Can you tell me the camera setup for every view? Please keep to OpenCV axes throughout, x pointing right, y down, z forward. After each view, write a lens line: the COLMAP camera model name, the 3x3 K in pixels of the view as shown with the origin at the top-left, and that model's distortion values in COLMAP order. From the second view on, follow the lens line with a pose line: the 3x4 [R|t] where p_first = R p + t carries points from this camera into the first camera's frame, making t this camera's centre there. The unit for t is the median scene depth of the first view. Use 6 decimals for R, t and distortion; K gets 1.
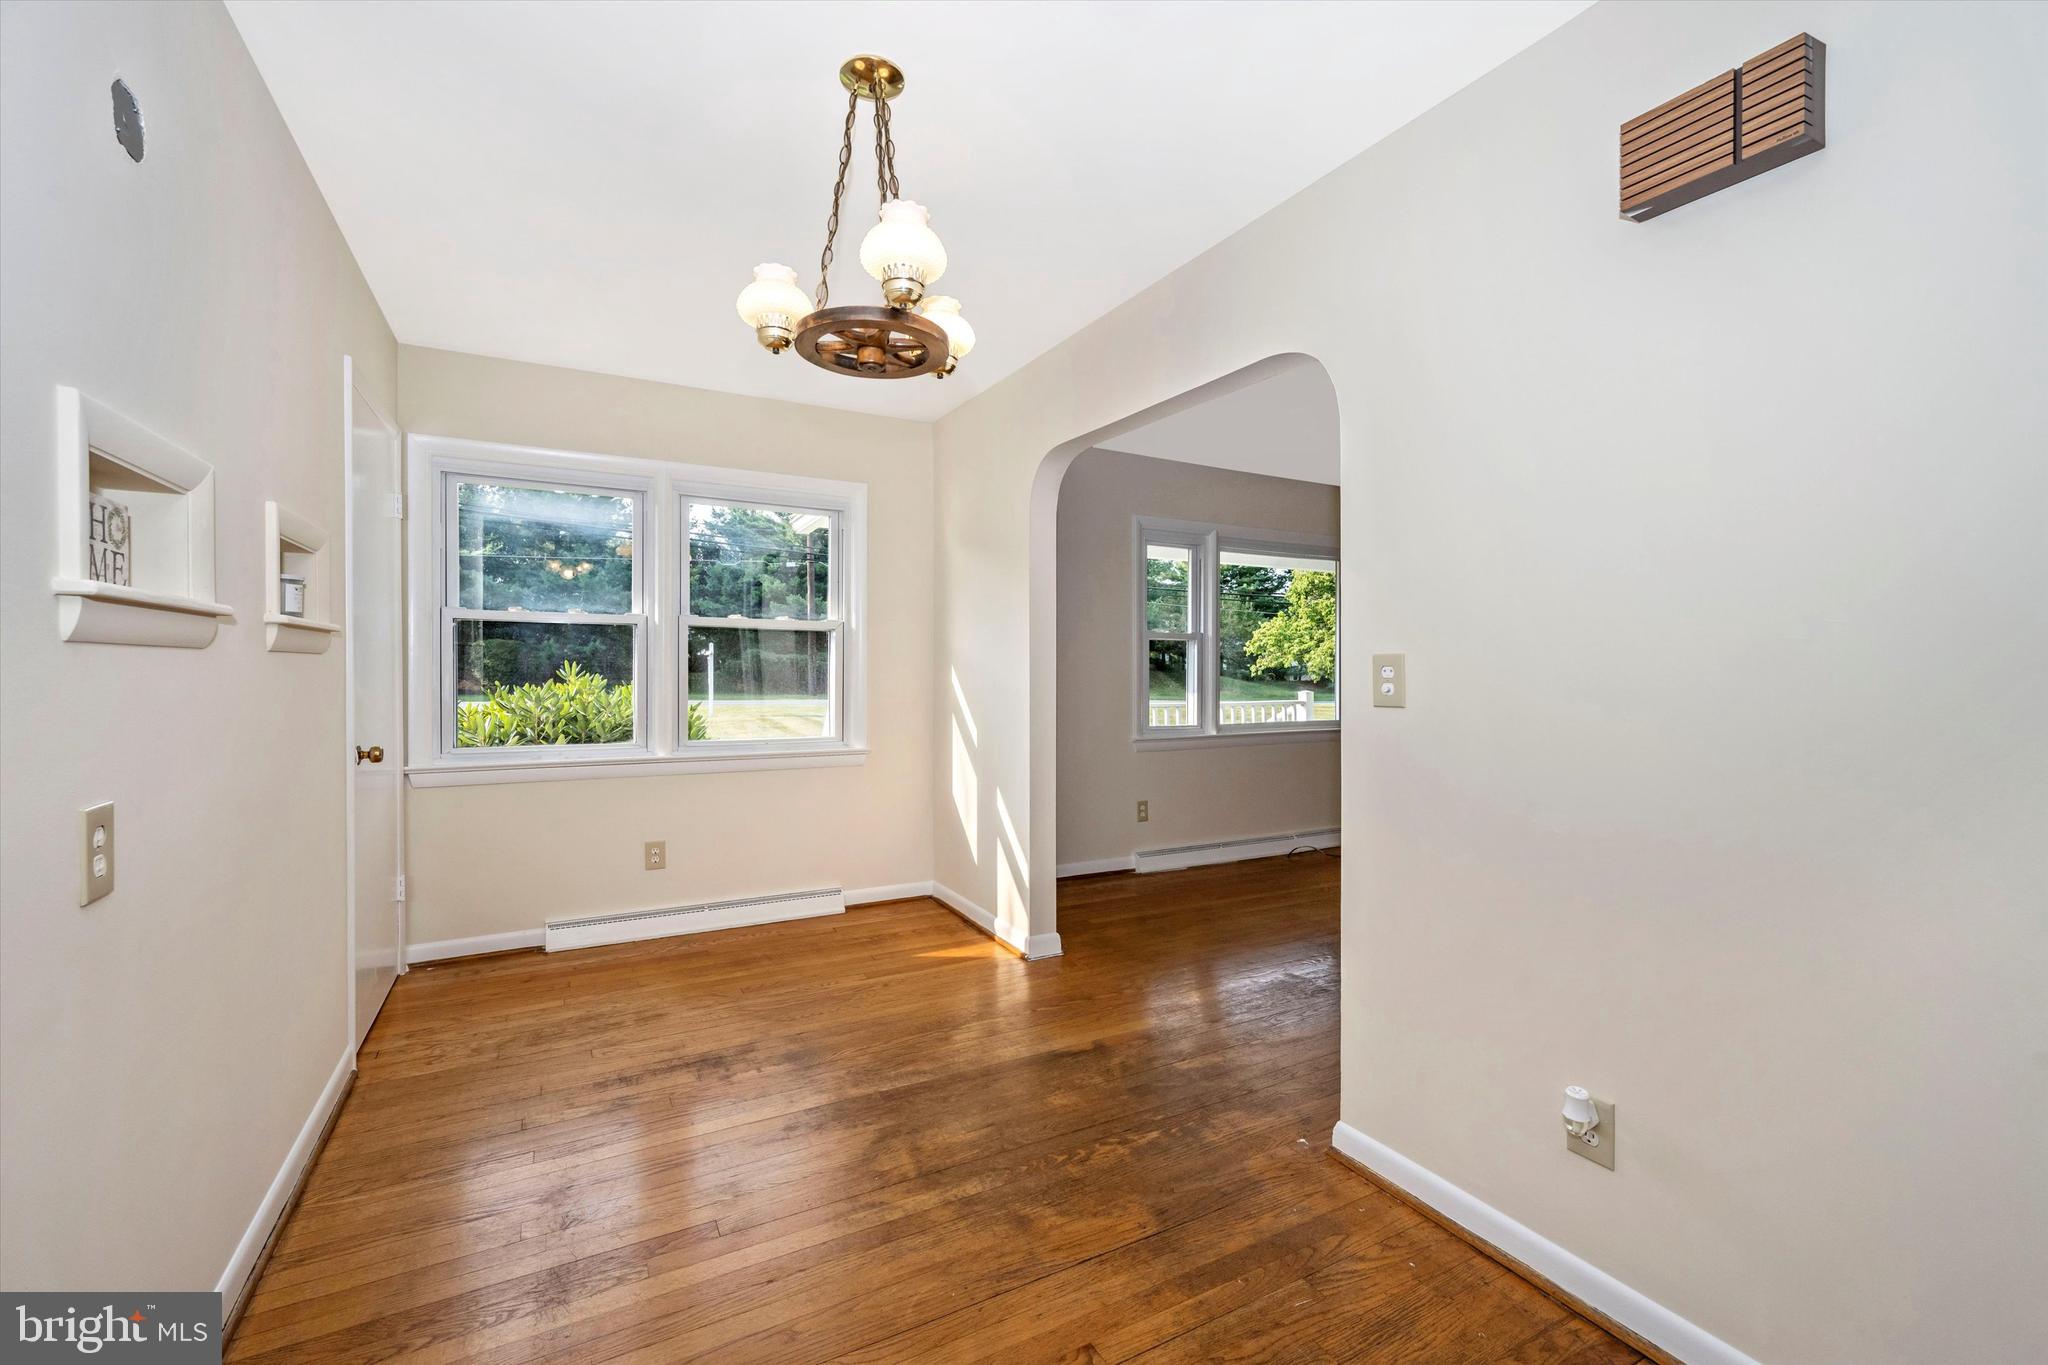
lens RADIAL K [[823.8, 0, 1037.5], [0, 823.8, 675.6], [0, 0, 1]] dist [-0.000897, -0.000113]
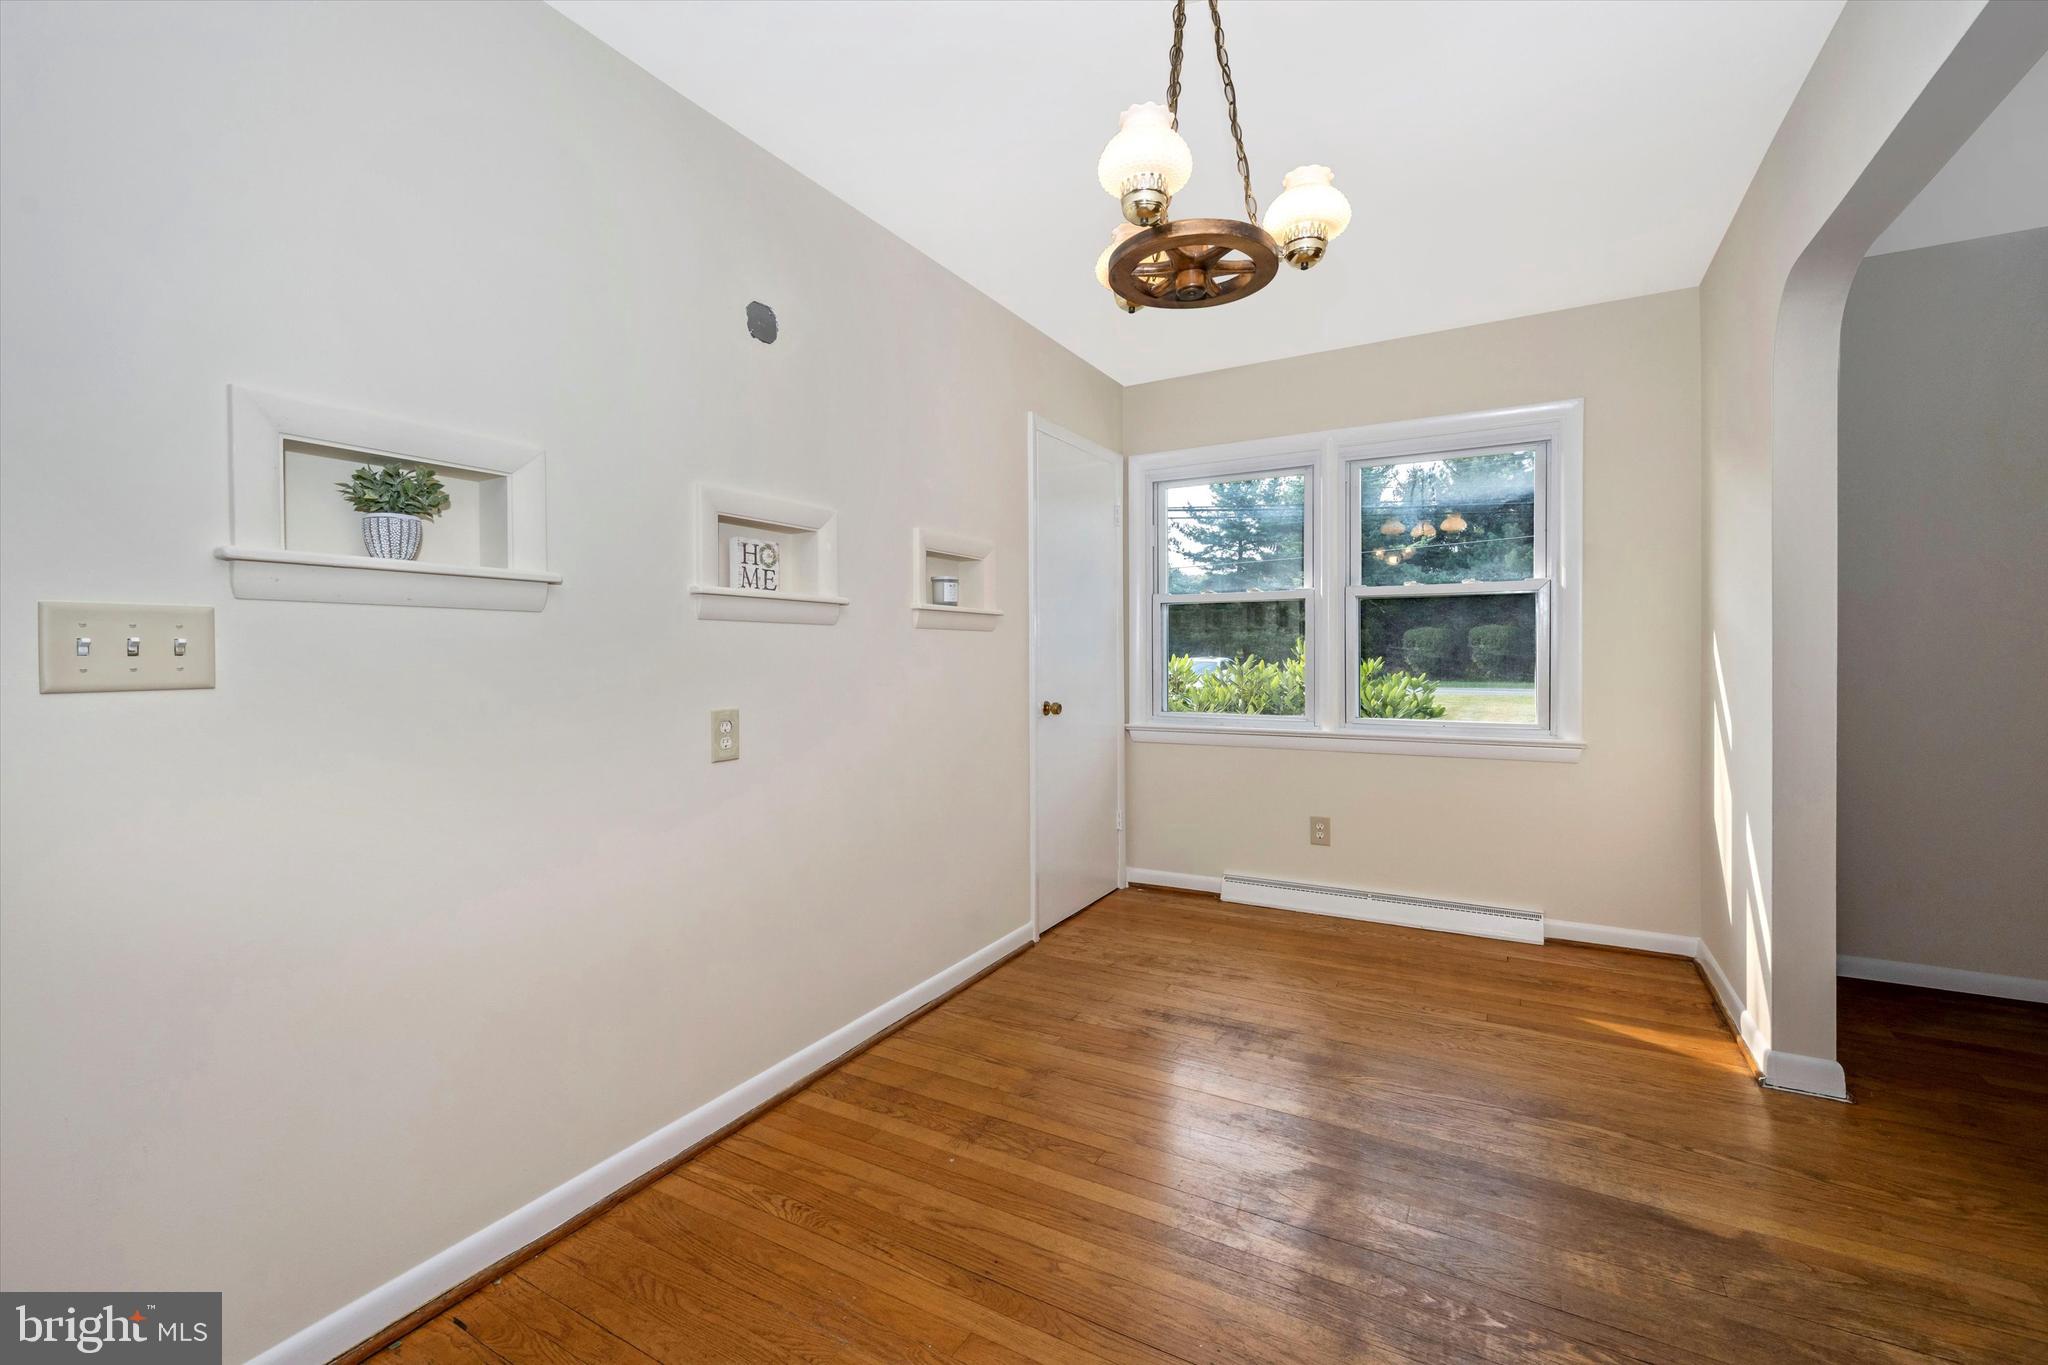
lens RADIAL K [[851.0, 0, 998.5], [0, 851.0, 662.3], [0, 0, 1]] dist [-0.001147, -0.000334]
pose [[0.537134, 0.000583, -0.843497, 0.223756], [0.001941, 0.999996, 0.001927, 0.014865], [0.843494, -0.002673, 0.537131, 0.145280]]
